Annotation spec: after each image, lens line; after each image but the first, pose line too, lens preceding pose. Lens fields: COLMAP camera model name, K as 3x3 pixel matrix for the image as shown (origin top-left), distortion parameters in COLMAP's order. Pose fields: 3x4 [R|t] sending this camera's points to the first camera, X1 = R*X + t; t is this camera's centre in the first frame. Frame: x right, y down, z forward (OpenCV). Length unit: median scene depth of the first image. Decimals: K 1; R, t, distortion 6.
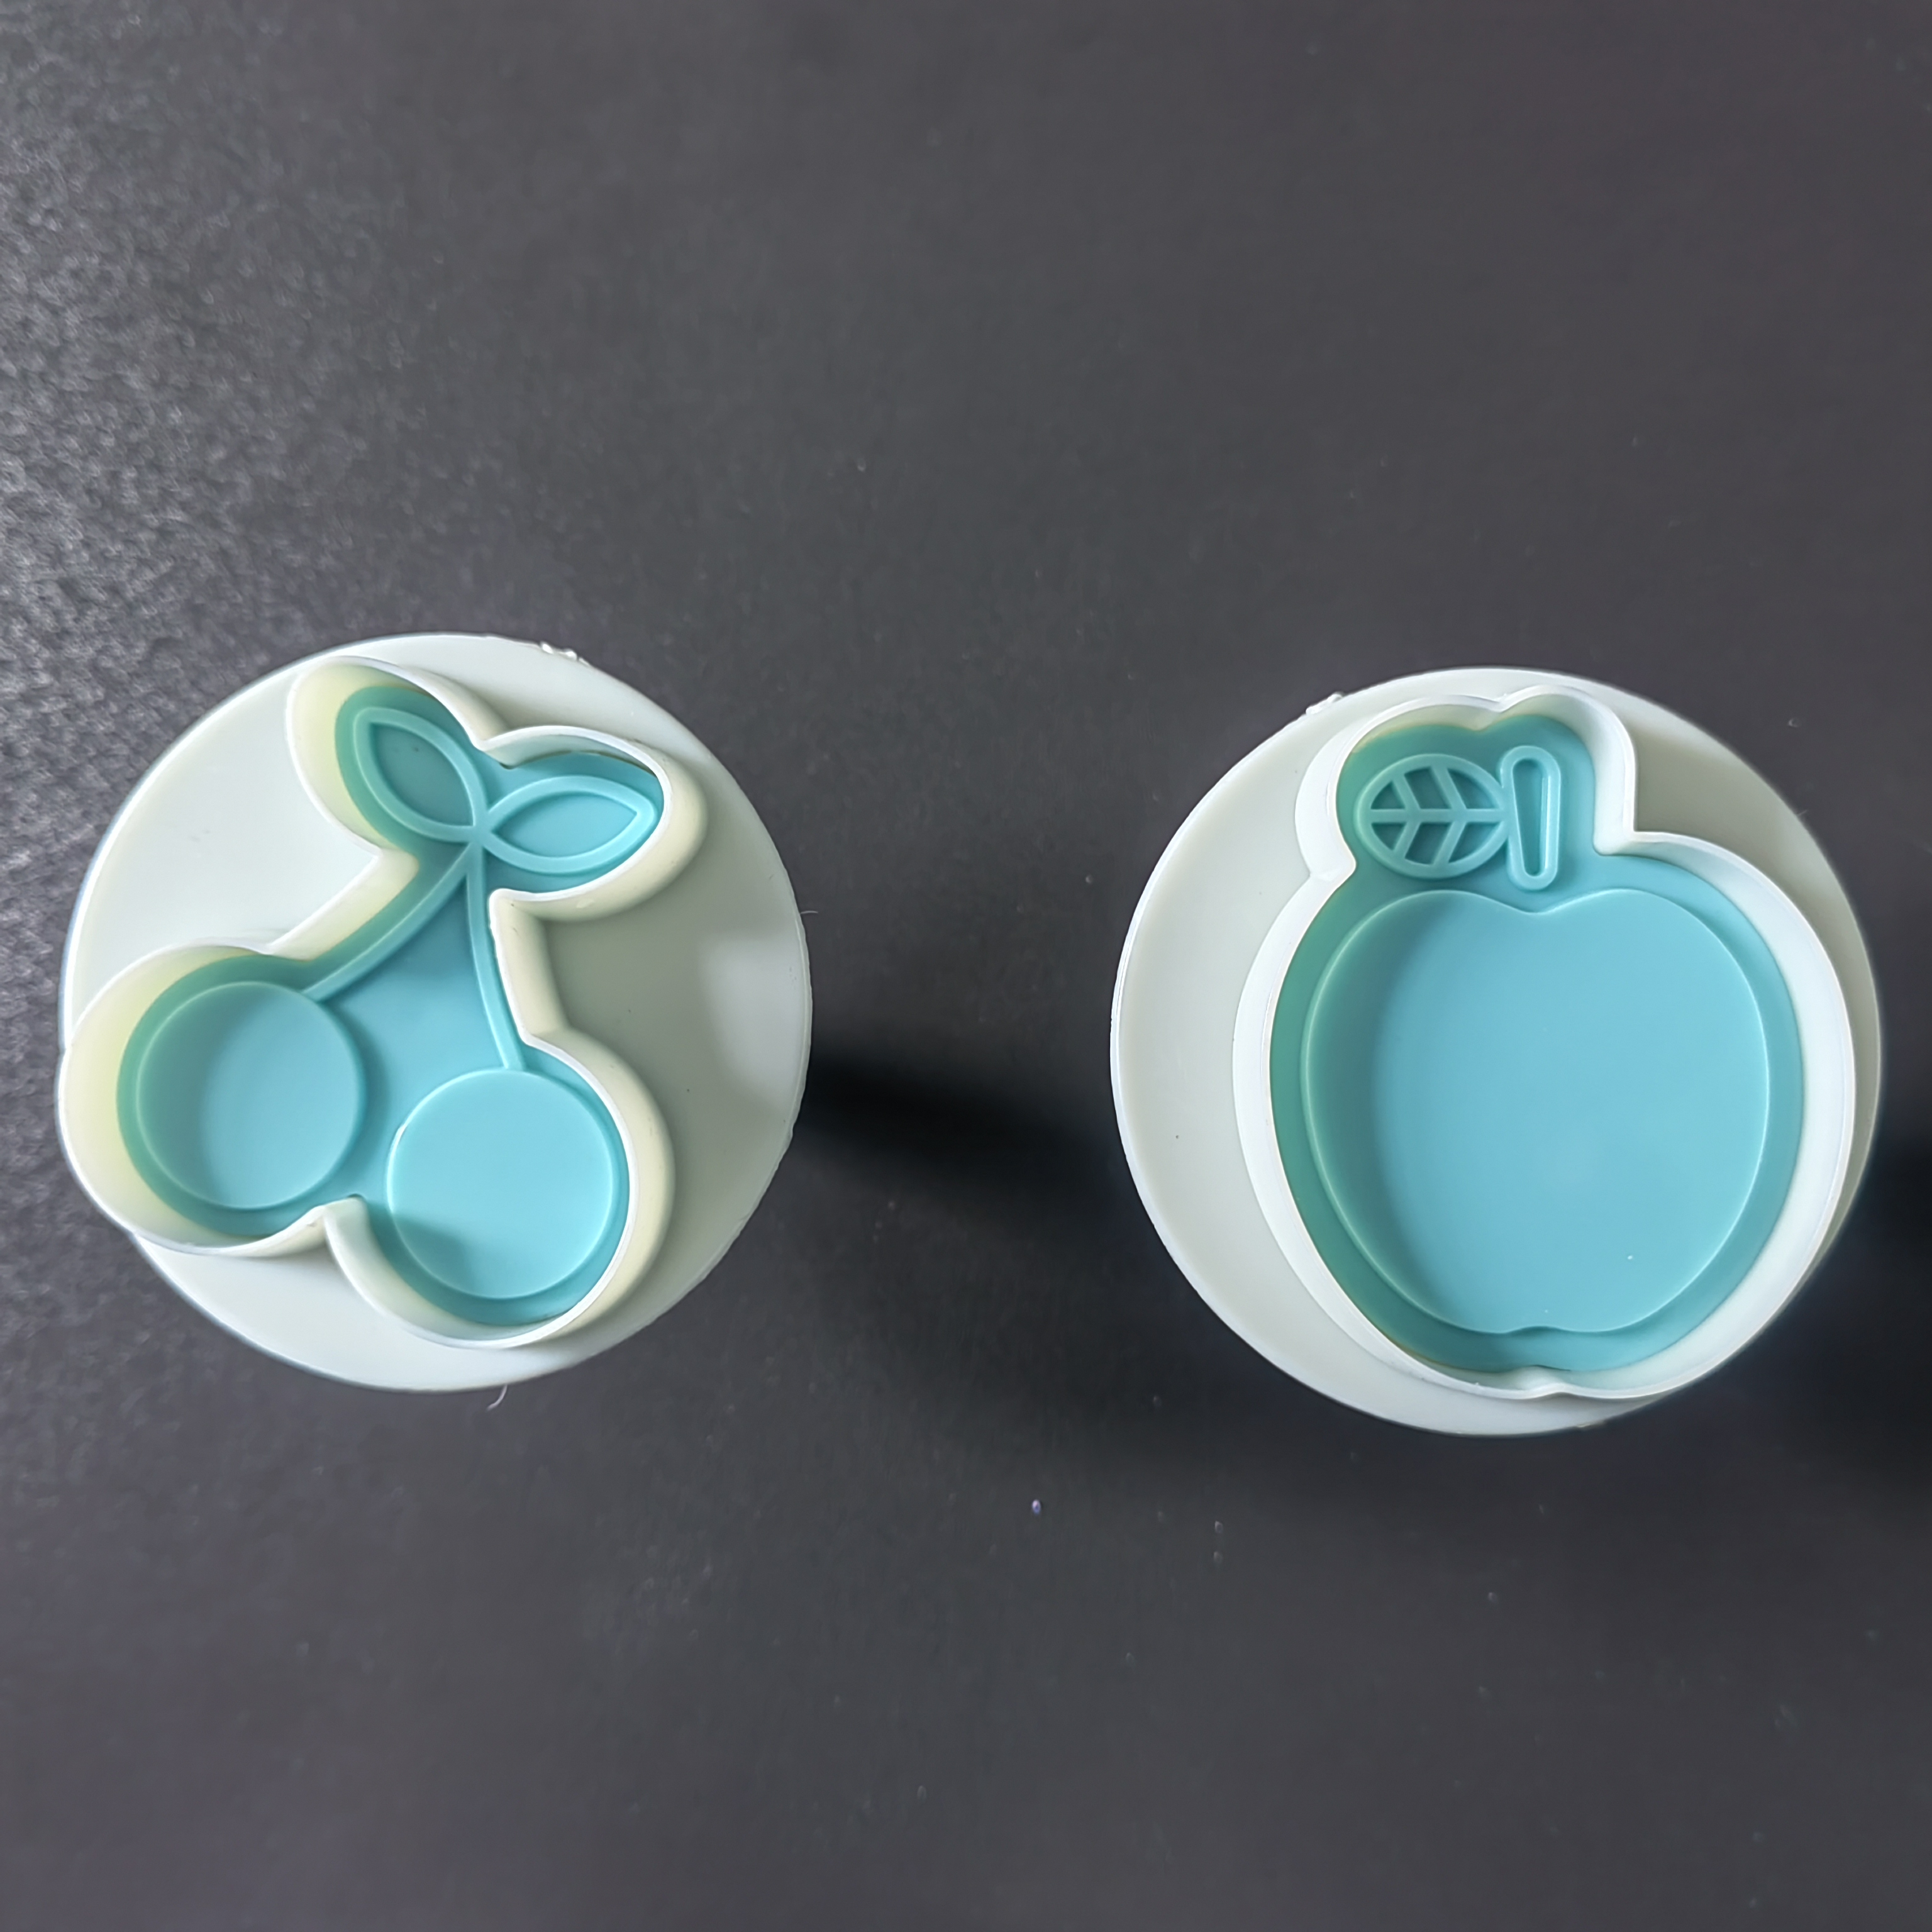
lens RADIAL K [[2129.7, 0, 966.0], [0, 2129.7, 966.0], [0, 0, 1]] dist [-0.036753, 0.082391]
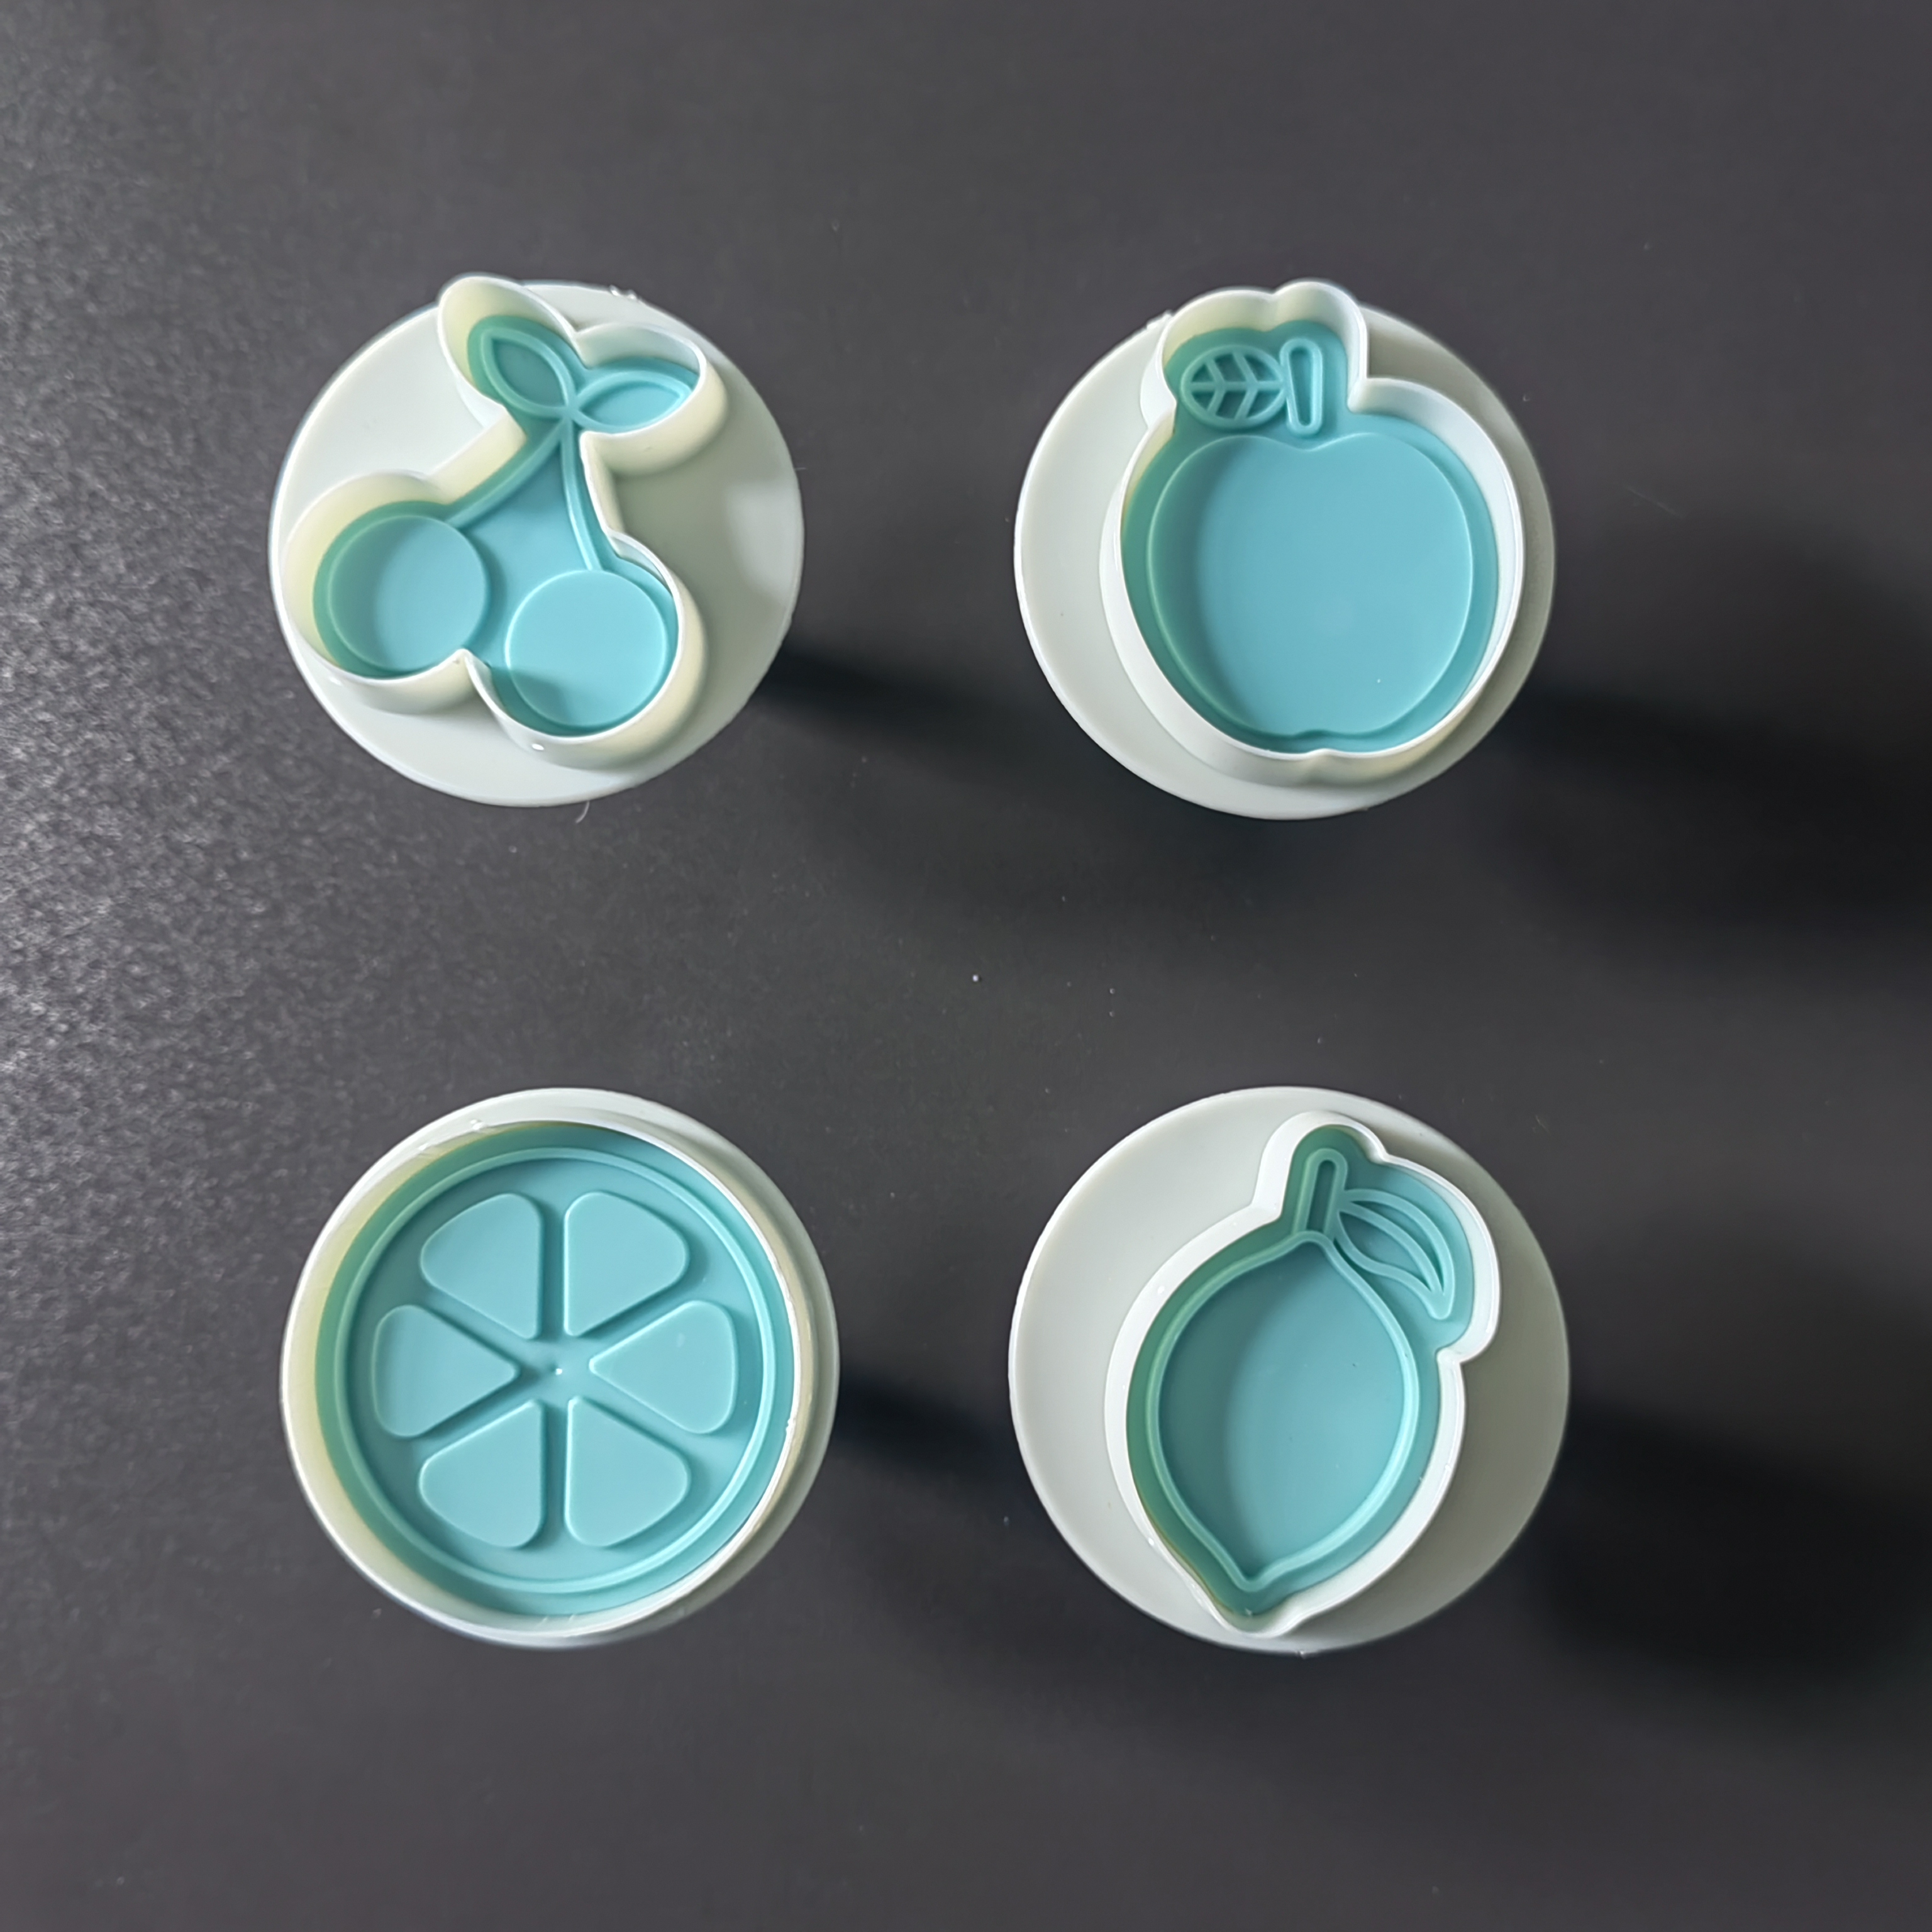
lens RADIAL K [[2129.7, 0, 966.0], [0, 2129.7, 966.0], [0, 0, 1]] dist [-0.036753, 0.082391]
pose [[0.999845, -0.016505, 0.006082, 0.023027], [0.016880, 0.997549, -0.067912, 0.414581], [-0.004946, 0.068004, 0.997673, -0.405062]]
